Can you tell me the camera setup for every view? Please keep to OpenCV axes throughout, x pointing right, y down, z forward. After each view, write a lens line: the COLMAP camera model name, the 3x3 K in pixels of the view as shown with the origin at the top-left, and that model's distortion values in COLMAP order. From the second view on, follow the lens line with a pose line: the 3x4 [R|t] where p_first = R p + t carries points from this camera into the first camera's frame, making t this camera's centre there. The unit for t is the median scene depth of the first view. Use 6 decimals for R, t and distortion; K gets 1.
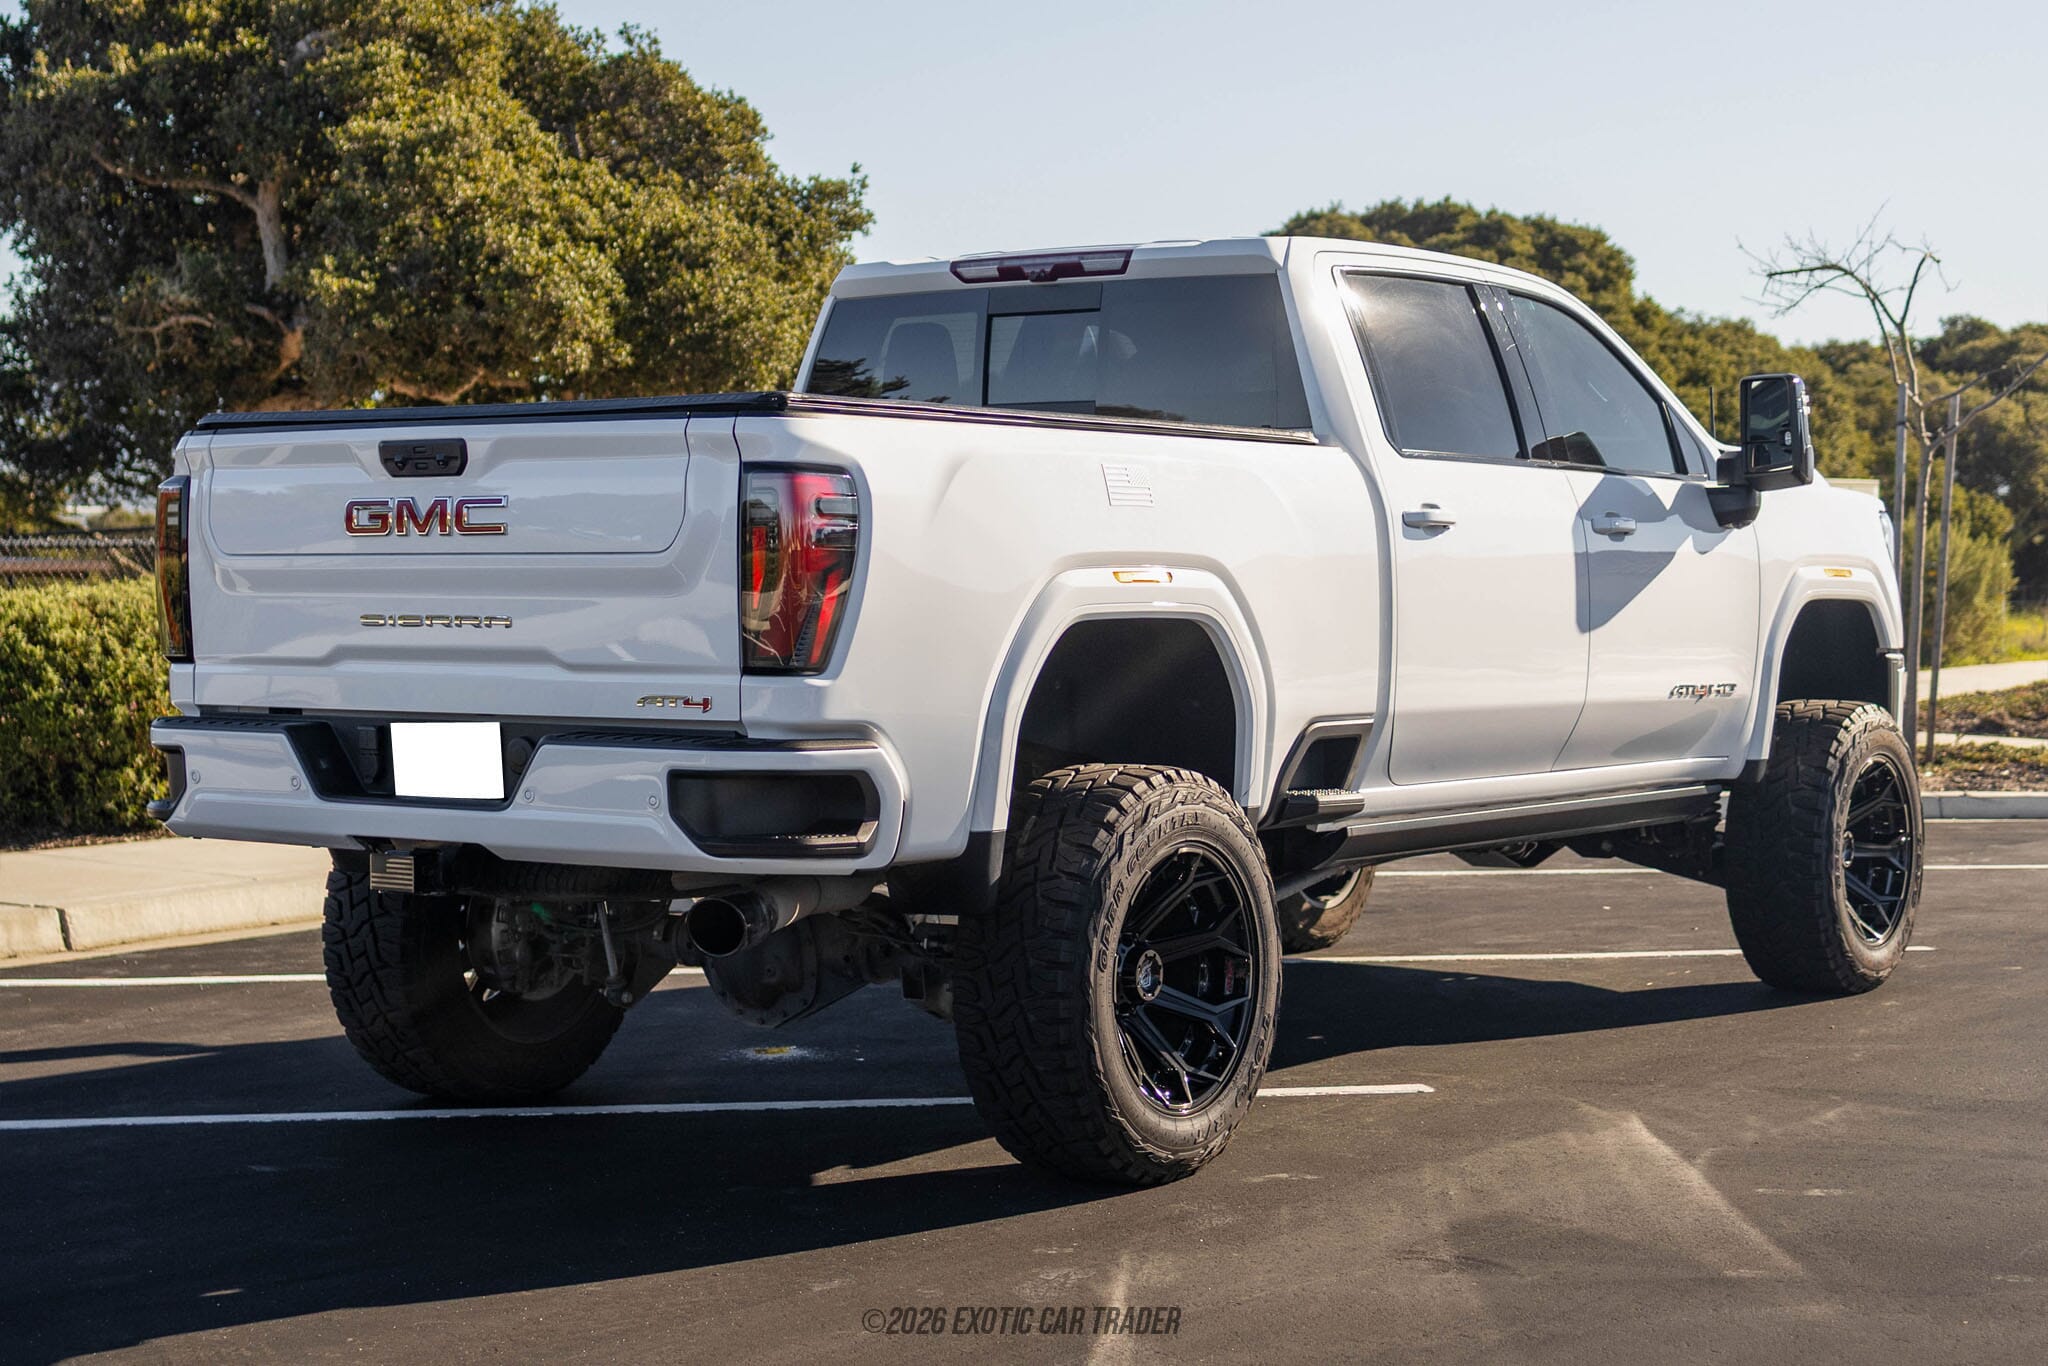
lens RADIAL K [[3891.6, 0, 1024.0], [0, 3891.6, 683.0], [0, 0, 1]] dist [-0.024705, 0.049418]
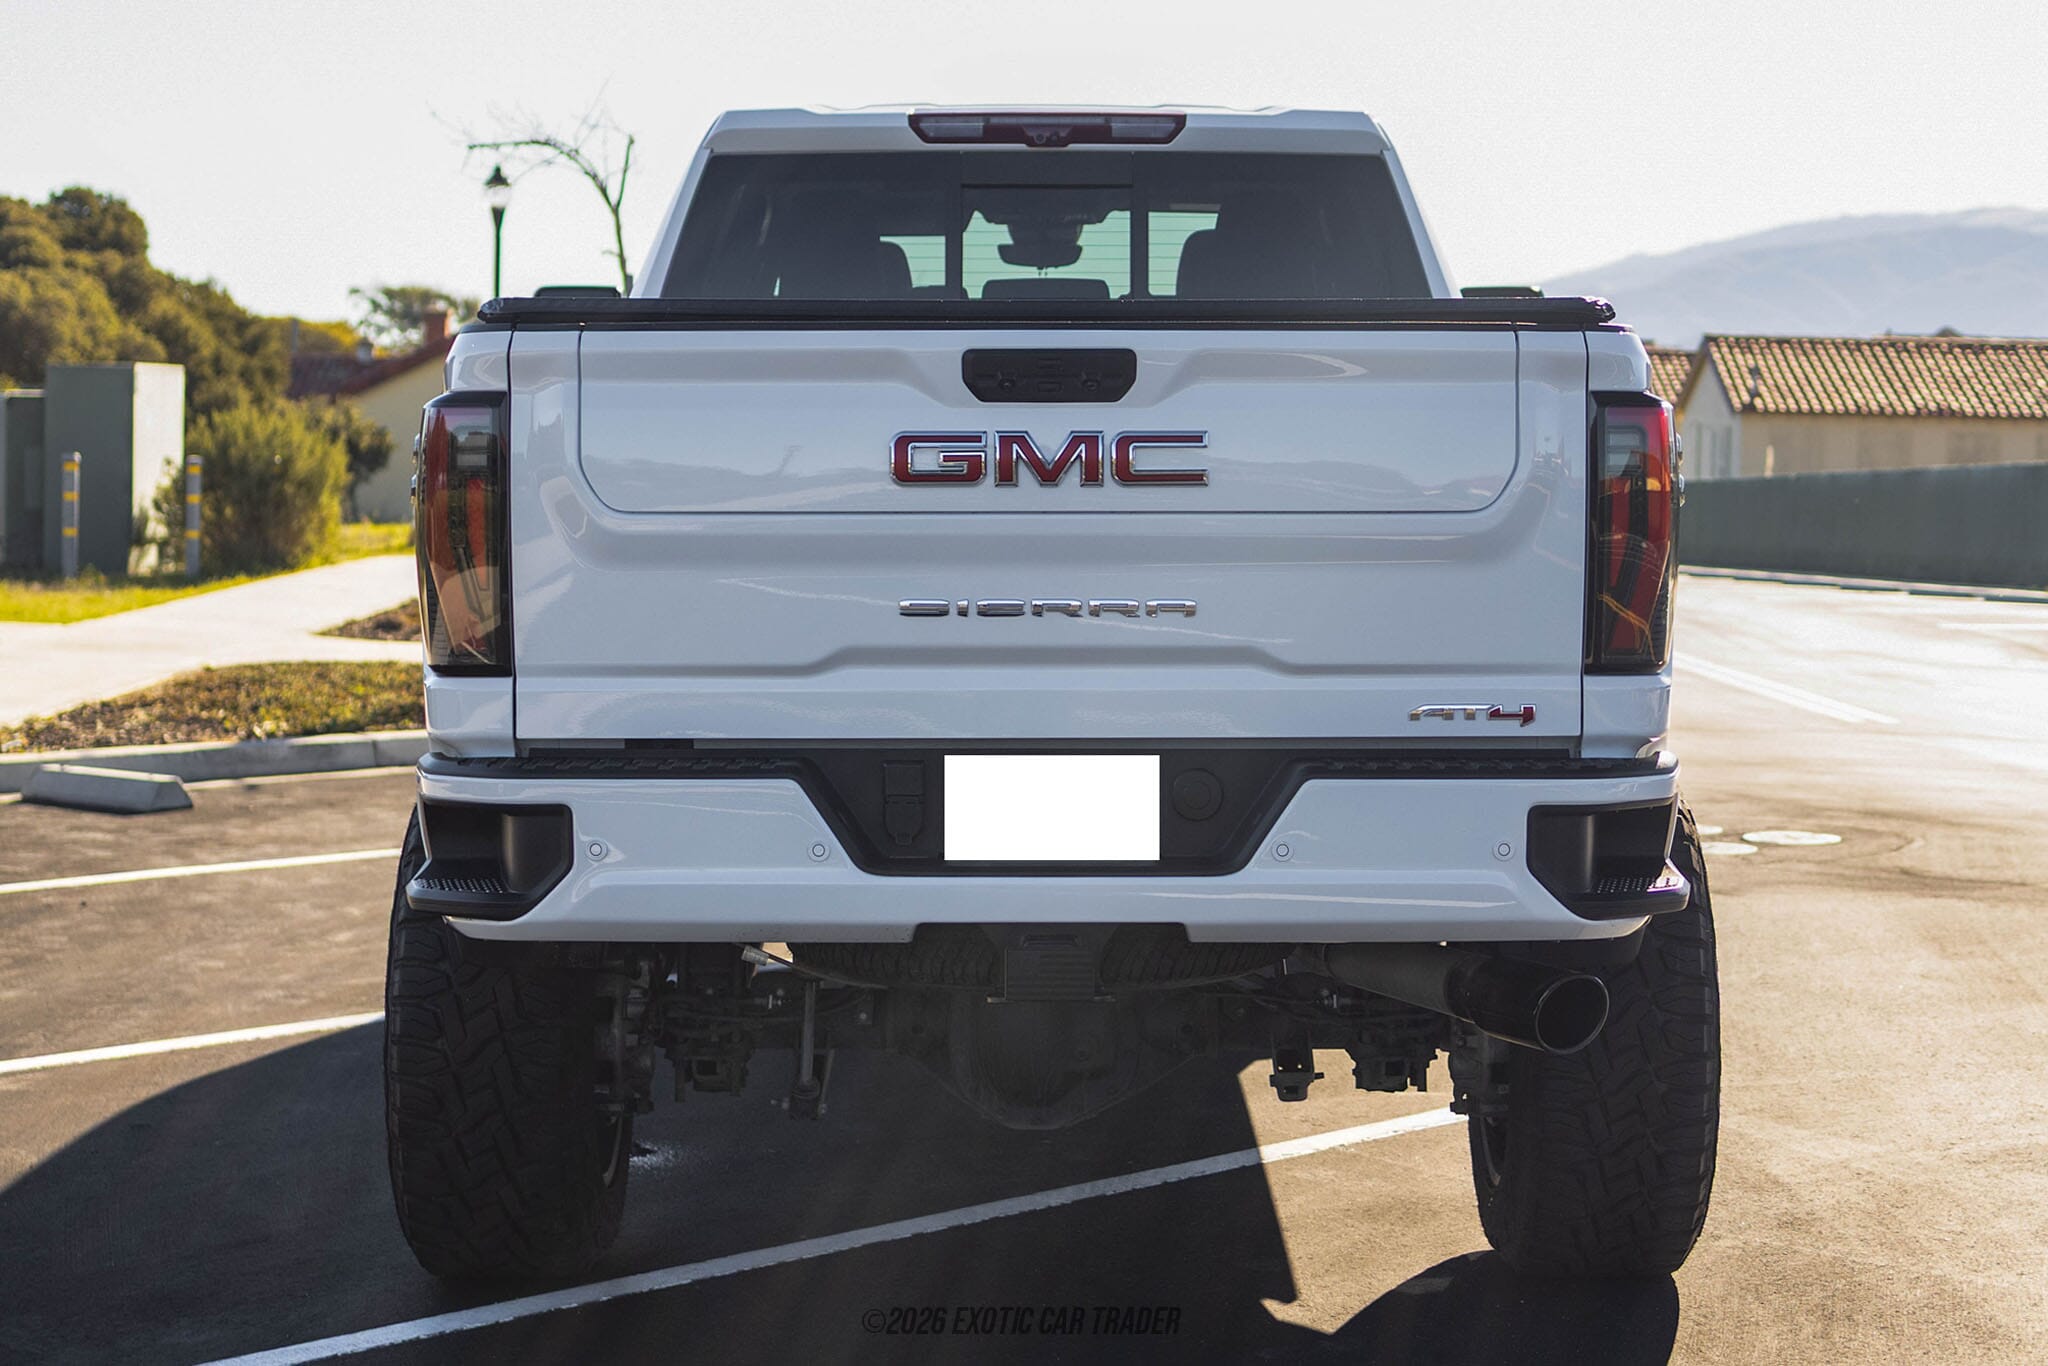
lens RADIAL K [[3891.6, 0, 1024.0], [0, 3891.6, 683.0], [0, 0, 1]] dist [-0.024705, 0.049418]
pose [[0.766035, -0.037851, 0.641684, -0.597511], [0.016083, 0.999081, 0.039733, -0.030169], [-0.642598, -0.020116, 0.765939, 0.462641]]
